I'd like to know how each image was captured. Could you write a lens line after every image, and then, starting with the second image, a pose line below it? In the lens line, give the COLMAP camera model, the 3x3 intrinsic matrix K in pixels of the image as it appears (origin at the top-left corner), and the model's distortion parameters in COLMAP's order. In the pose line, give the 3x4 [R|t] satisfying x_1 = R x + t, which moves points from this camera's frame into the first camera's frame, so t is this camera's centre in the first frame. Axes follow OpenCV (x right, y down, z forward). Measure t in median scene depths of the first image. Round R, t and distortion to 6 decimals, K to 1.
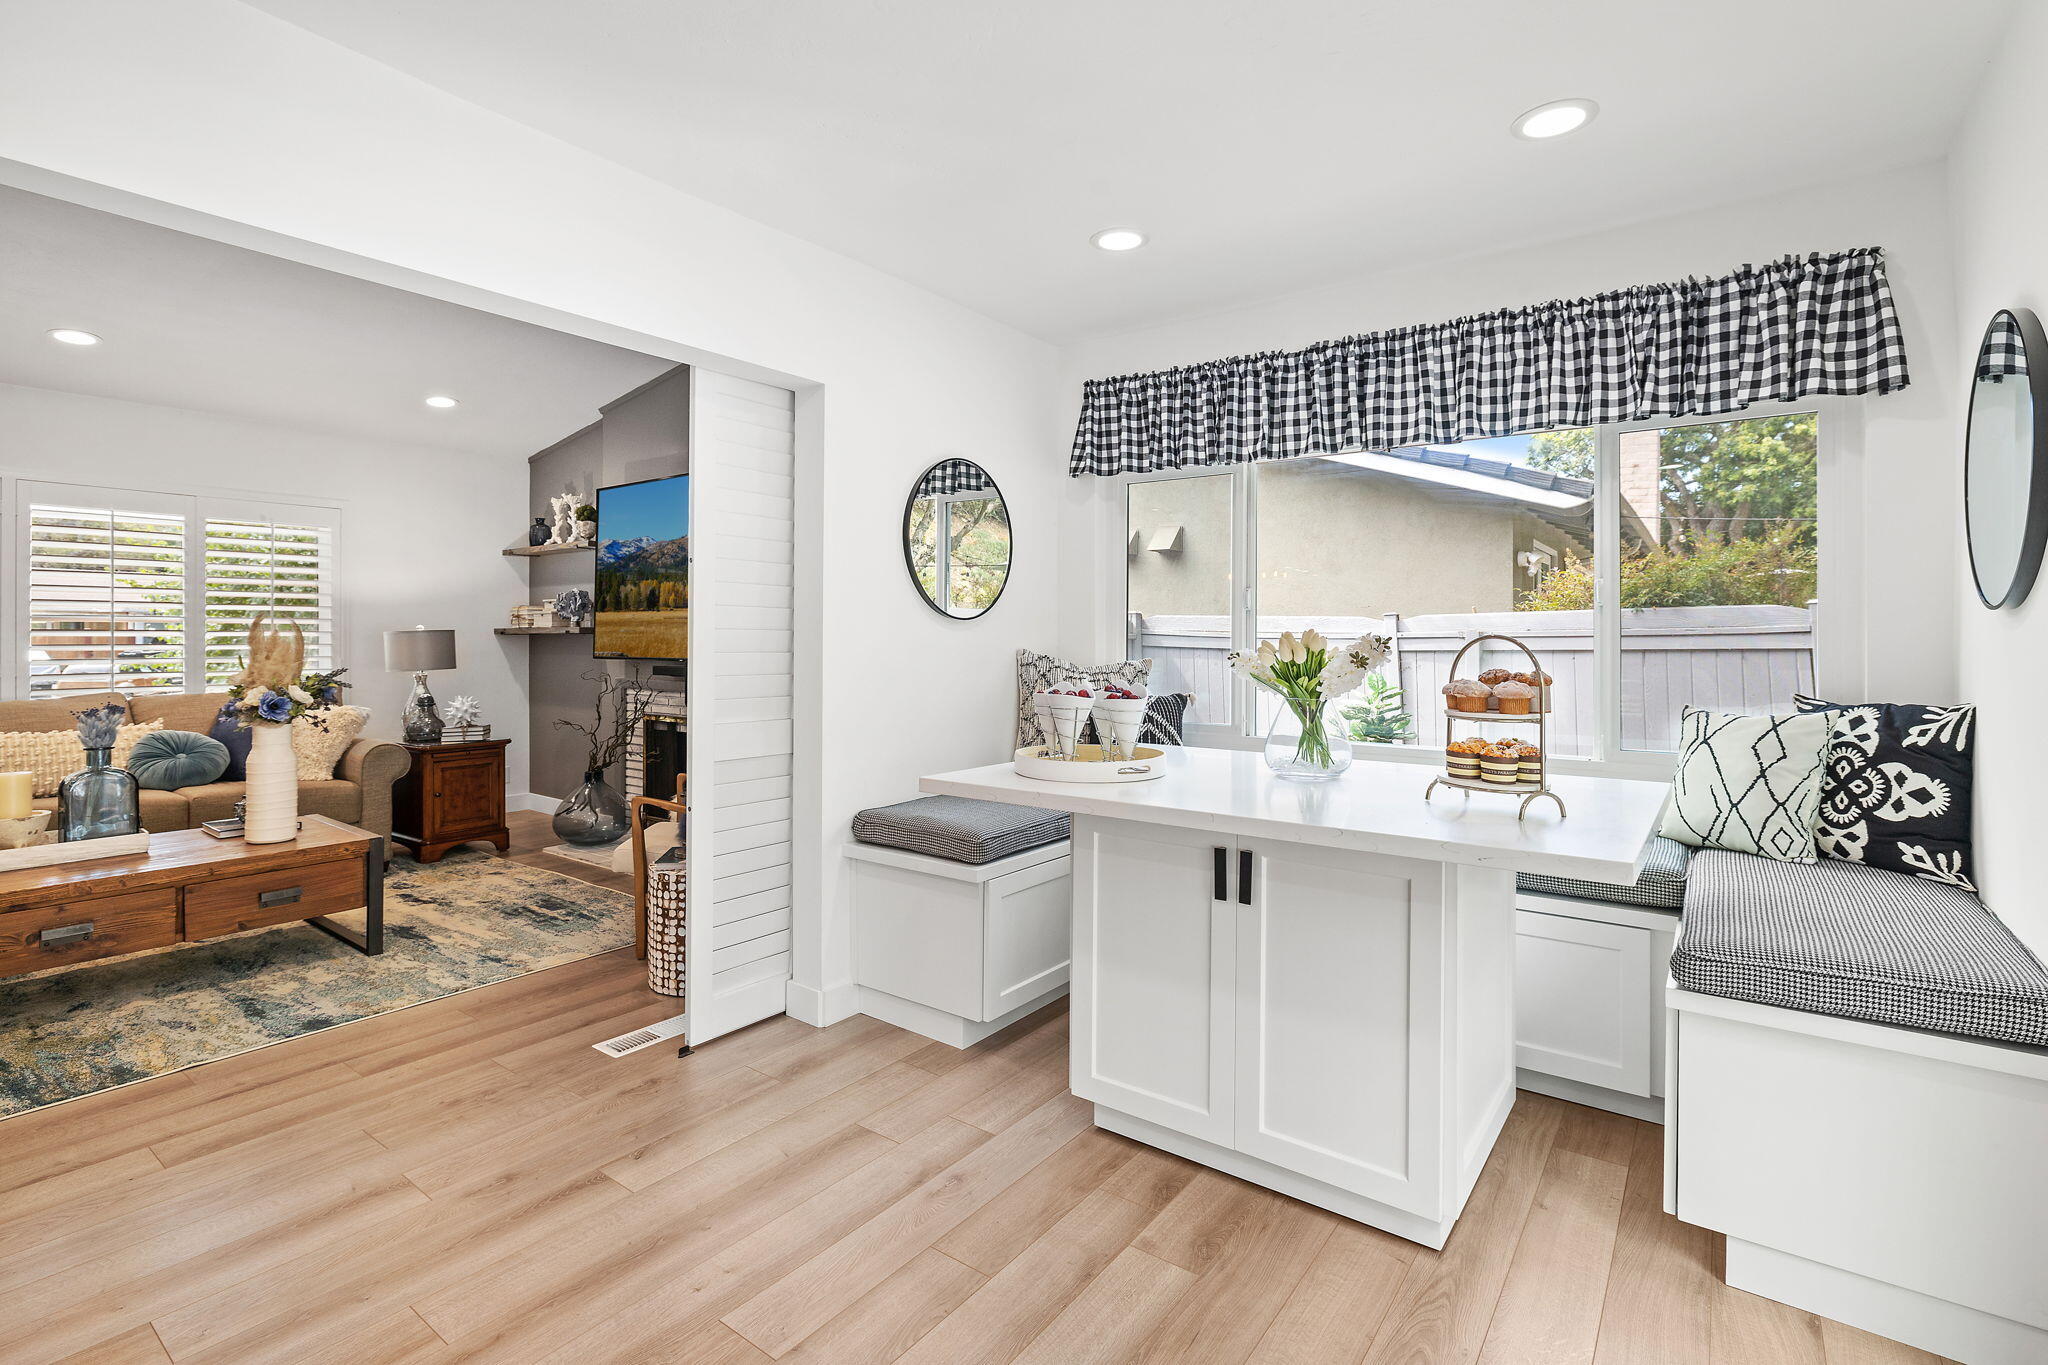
lens RADIAL K [[954.8, 0, 1021.8], [0, 954.8, 629.7], [0, 0, 1]] dist [-0.006268, 0.000446]
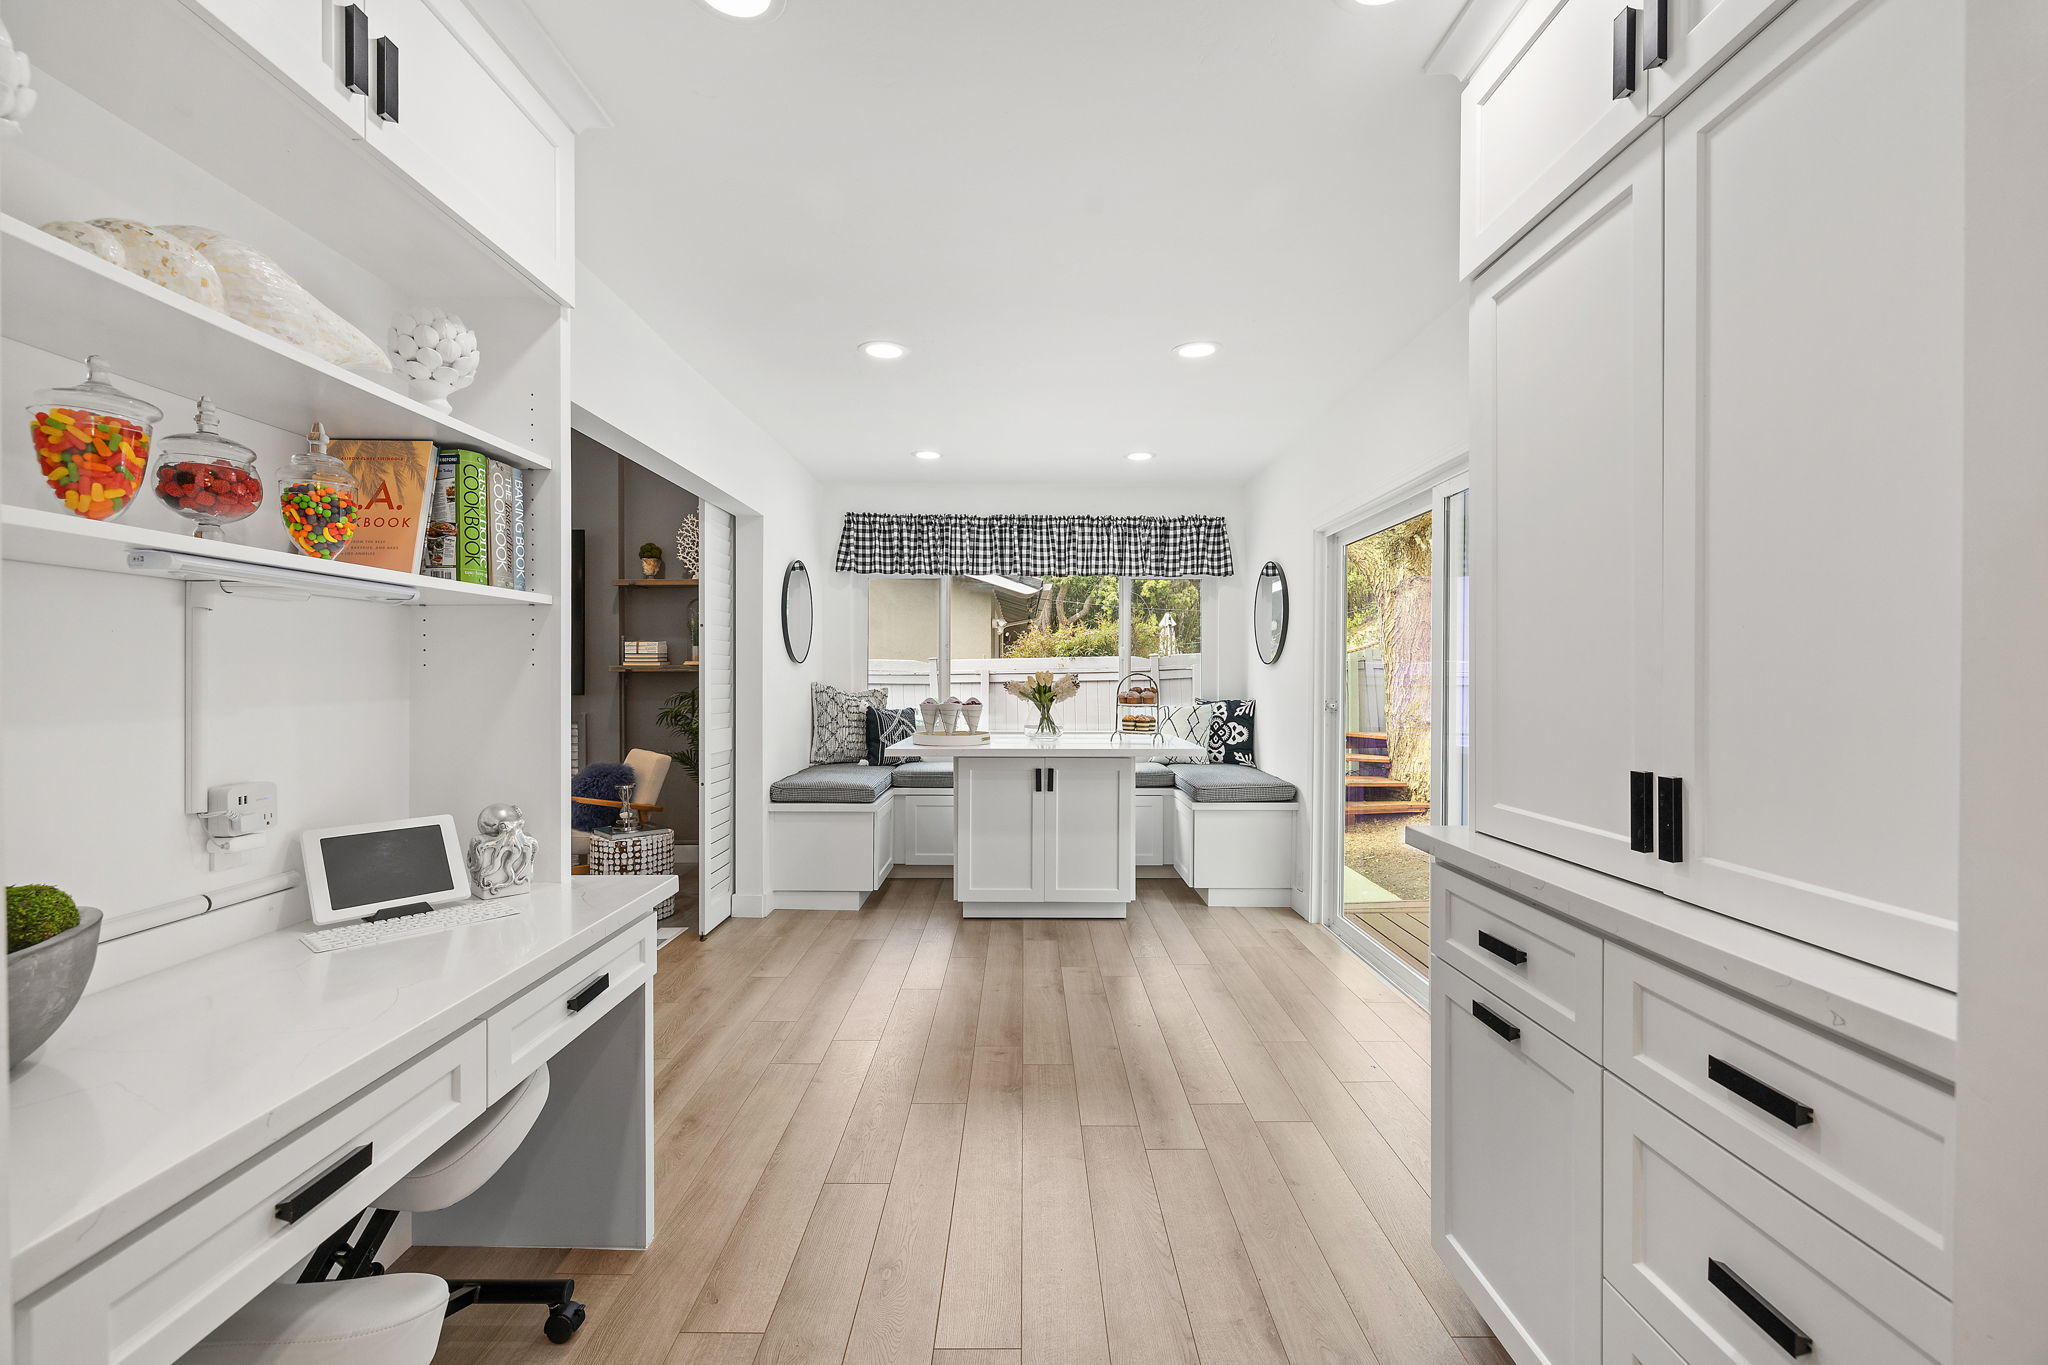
lens RADIAL K [[854.4, 0, 1027.5], [0, 854.4, 676.8], [0, 0, 1]] dist [-0.001163, 0.000162]
pose [[0.803812, -0.002899, 0.594876, -0.816444], [-0.003033, 0.999955, 0.008971, -0.002671], [-0.594876, -0.009016, 0.803767, -0.480854]]
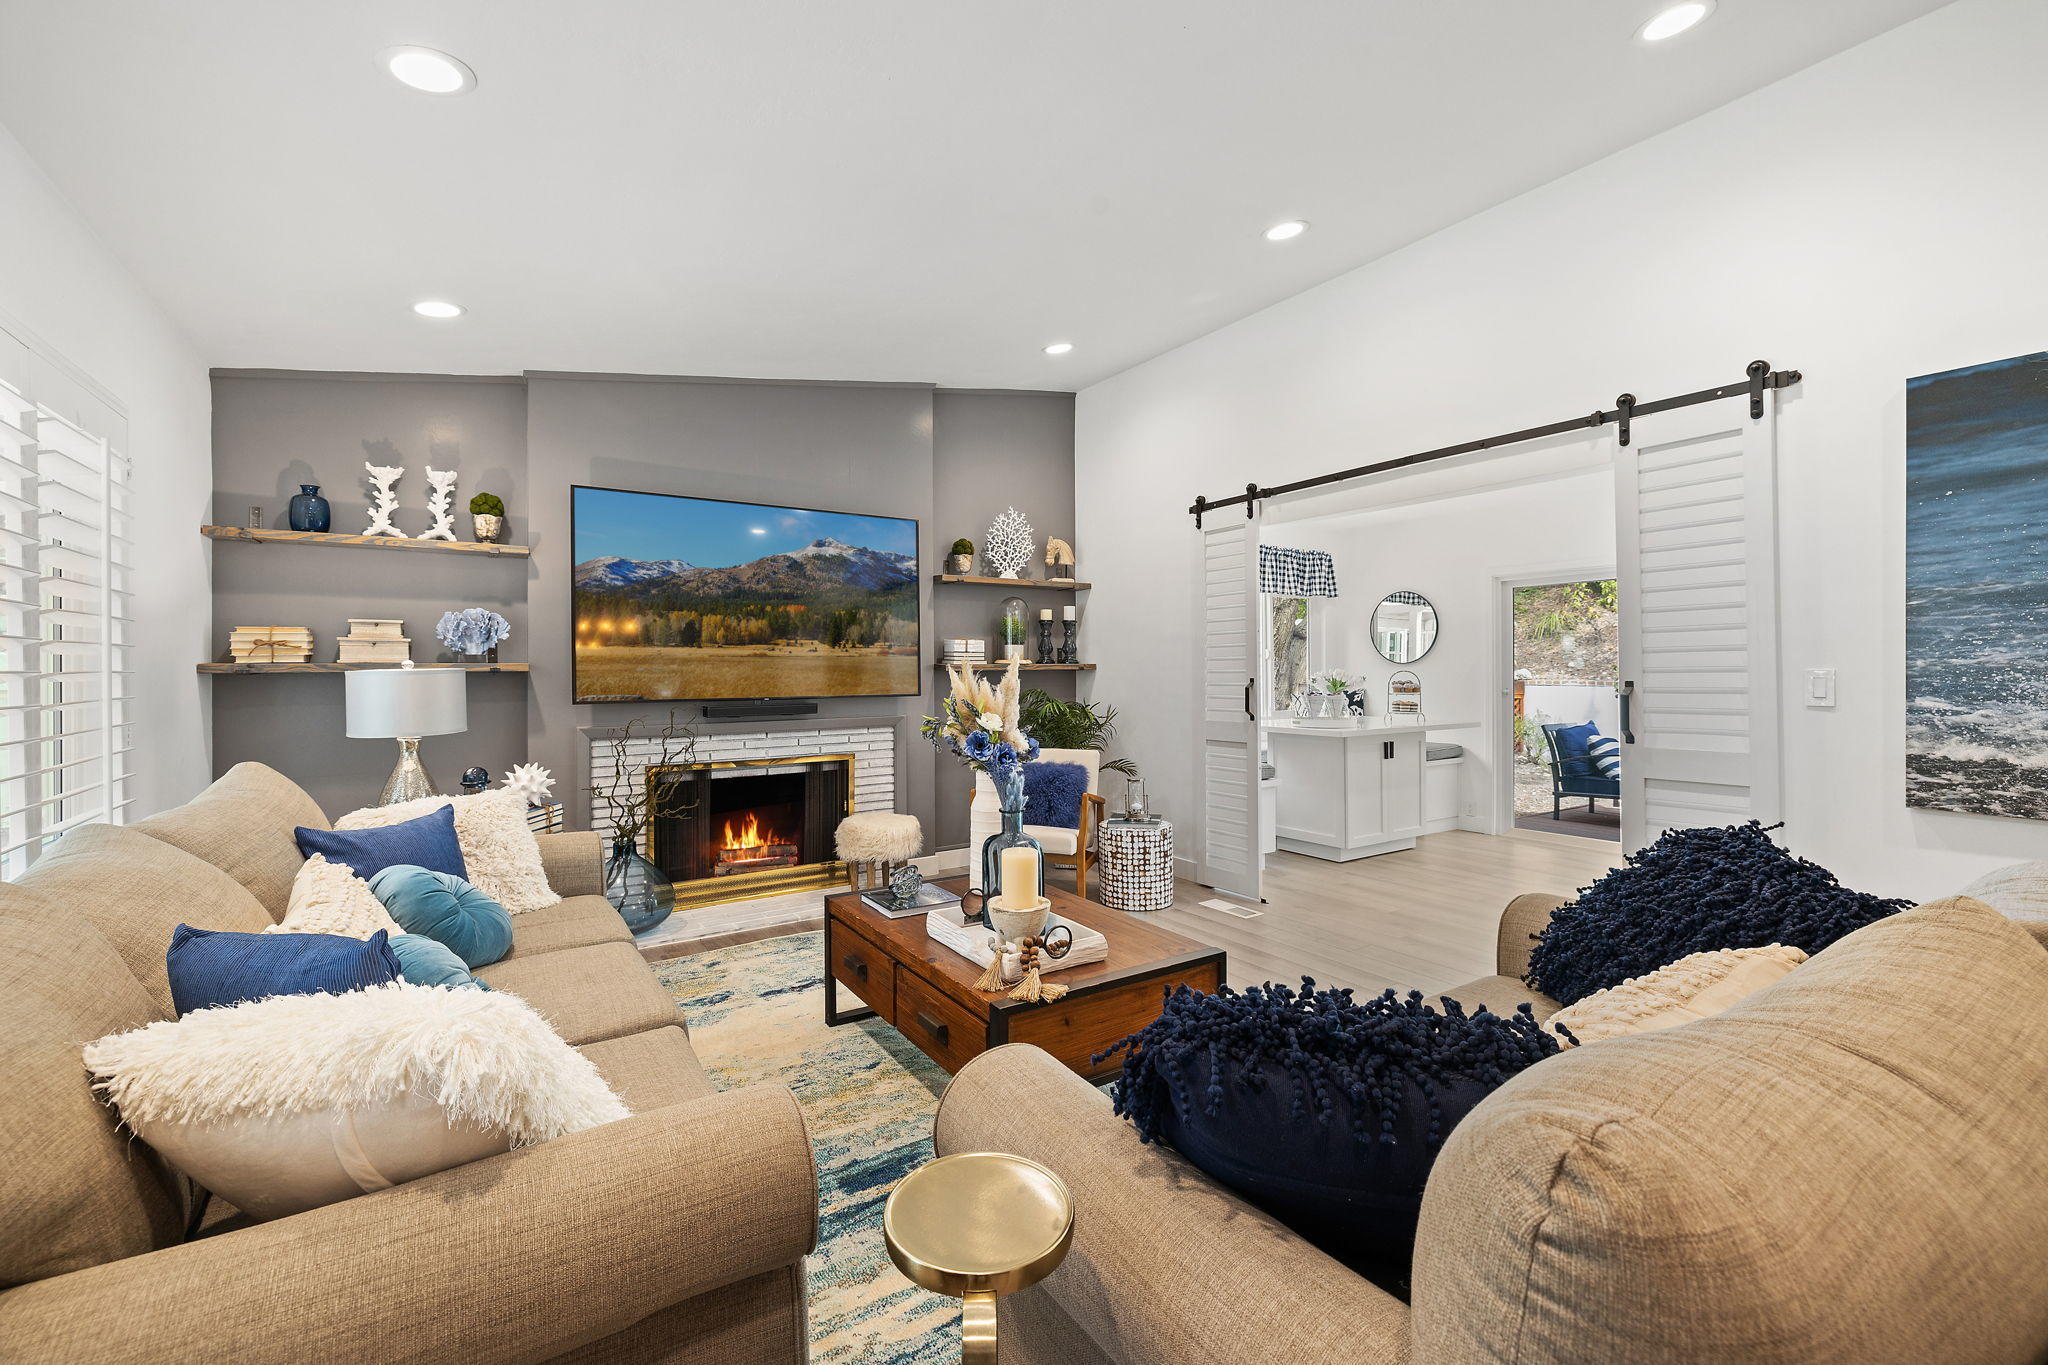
lens RADIAL K [[854.4, 0, 1027.5], [0, 854.4, 676.8], [0, 0, 1]] dist [-0.001163, 0.000162]
pose [[0.321175, -0.024683, 0.946698, -2.253294], [-0.010398, 0.999508, 0.029587, -0.041491], [-0.946963, -0.019346, 0.320760, 0.995033]]
